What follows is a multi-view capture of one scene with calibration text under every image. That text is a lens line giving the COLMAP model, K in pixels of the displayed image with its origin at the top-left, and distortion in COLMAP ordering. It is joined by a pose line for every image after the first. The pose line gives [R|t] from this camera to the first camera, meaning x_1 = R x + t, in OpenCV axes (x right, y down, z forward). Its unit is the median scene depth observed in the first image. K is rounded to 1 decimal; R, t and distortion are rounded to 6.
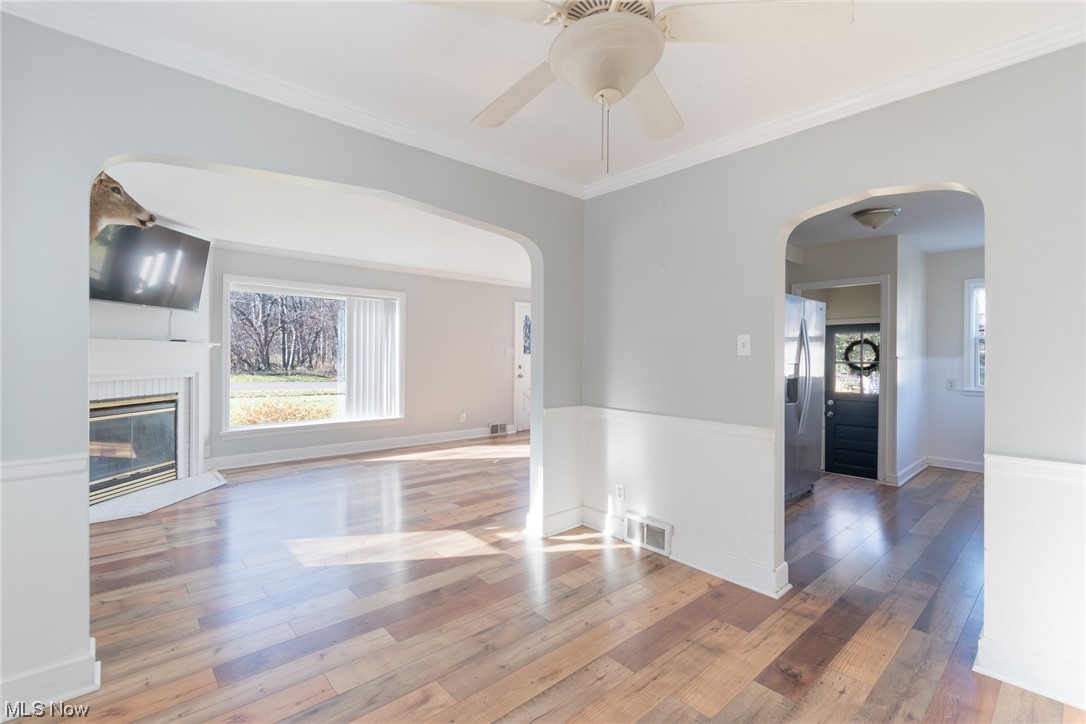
lens RADIAL K [[482.8, 0, 545.0], [0, 482.8, 357.6], [0, 0, 1]] dist [0.001894, -0.000173]
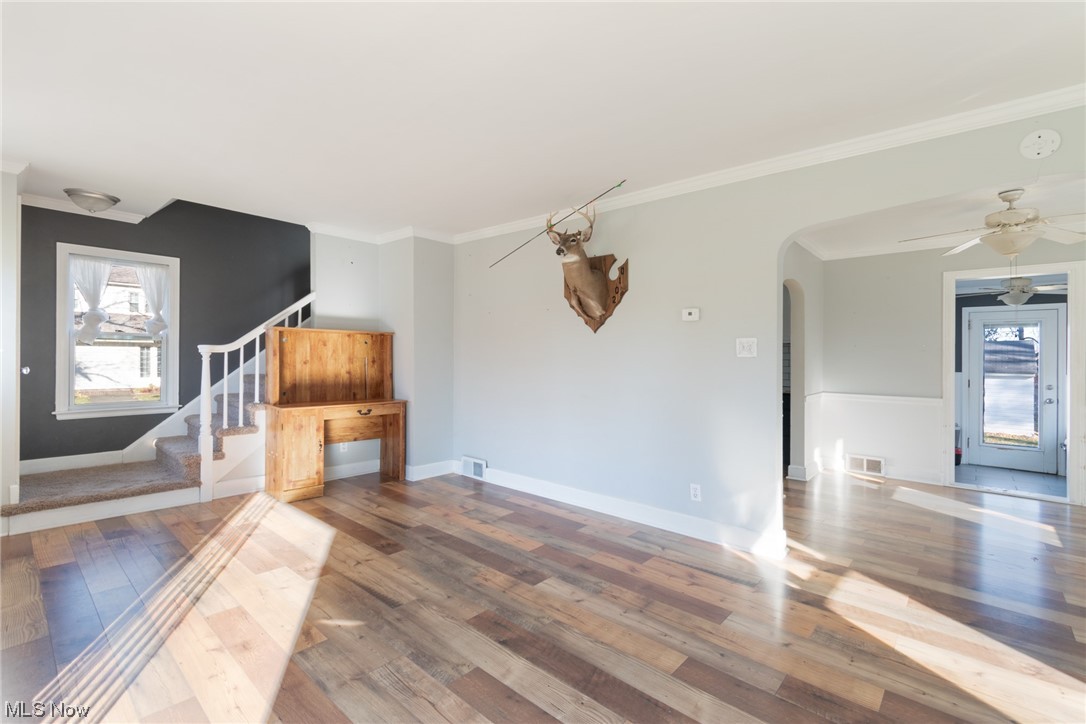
lens RADIAL K [[482.8, 0, 545.0], [0, 482.8, 357.6], [0, 0, 1]] dist [0.001894, -0.000173]
pose [[-0.100519, -0.009682, 0.994888, -0.969844], [-0.011857, 0.999893, 0.008533, -0.006289], [-0.994864, -0.010938, -0.100623, 1.703480]]
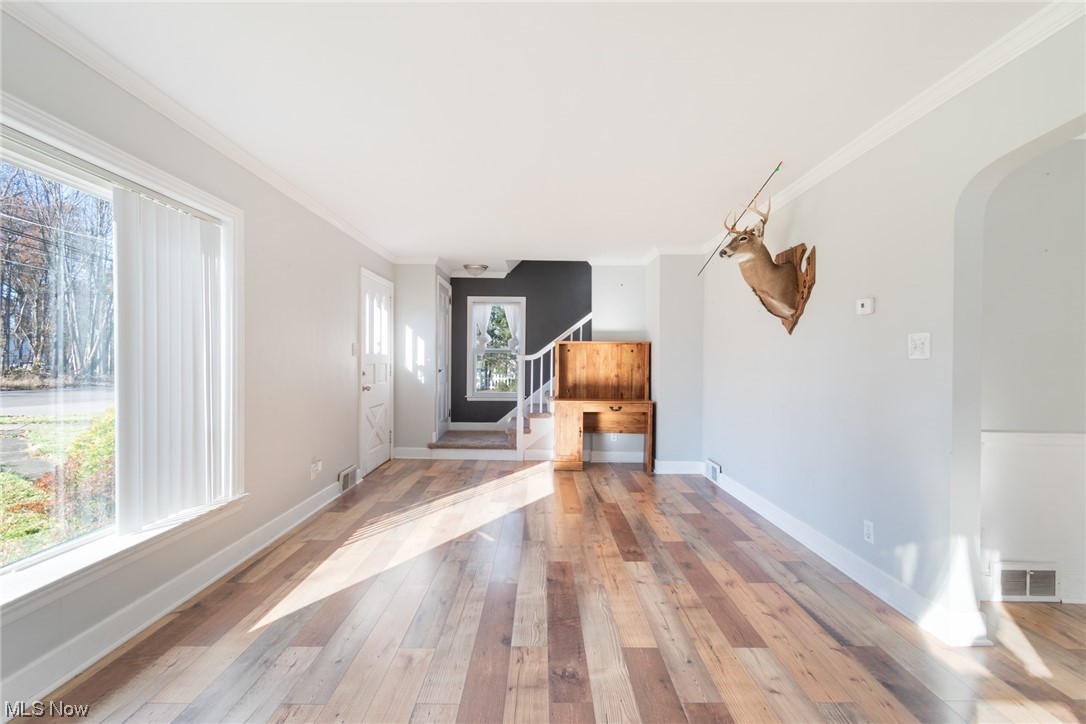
lens RADIAL K [[484.4, 0, 543.8], [0, 484.4, 368.1], [0, 0, 1]] dist [-0.001815, -0.000407]
pose [[0.674354, -0.010828, 0.738329, -0.946517], [-0.002983, 0.999844, 0.017389, -0.001043], [-0.738402, -0.013929, 0.674217, 1.095636]]
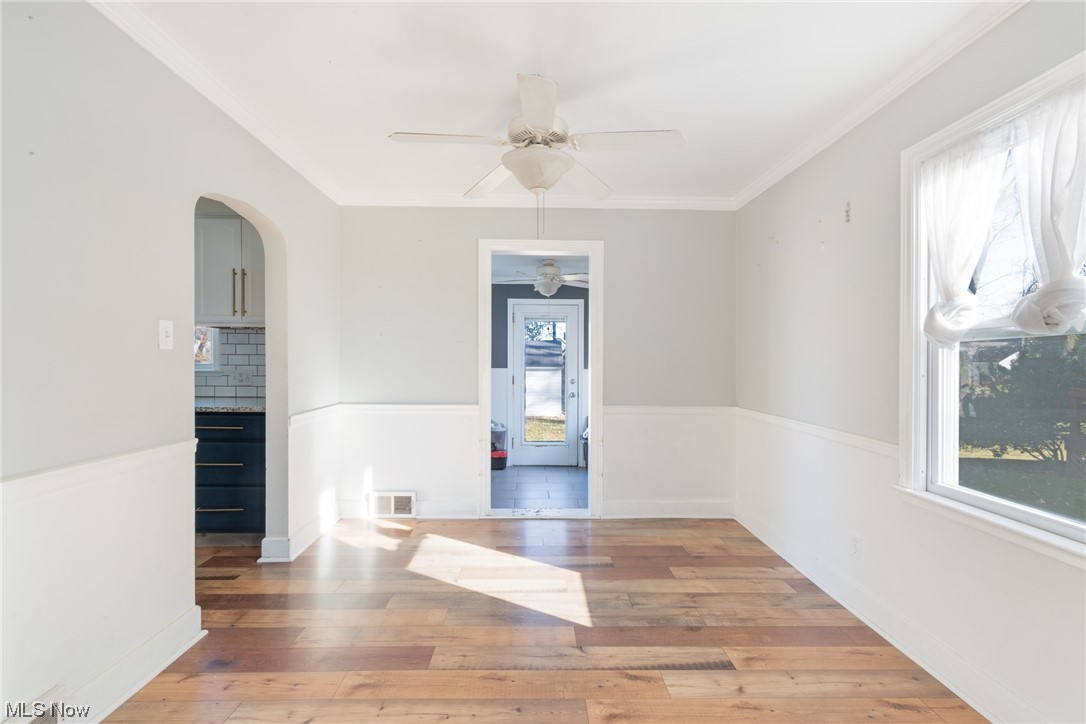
lens RADIAL K [[482.8, 0, 545.0], [0, 482.8, 357.6], [0, 0, 1]] dist [0.001894, -0.000173]
pose [[-0.755410, -0.016592, 0.655042, -0.442033], [-0.014582, 0.999857, 0.008510, -0.006069], [-0.655090, -0.003124, -0.755545, 1.049035]]
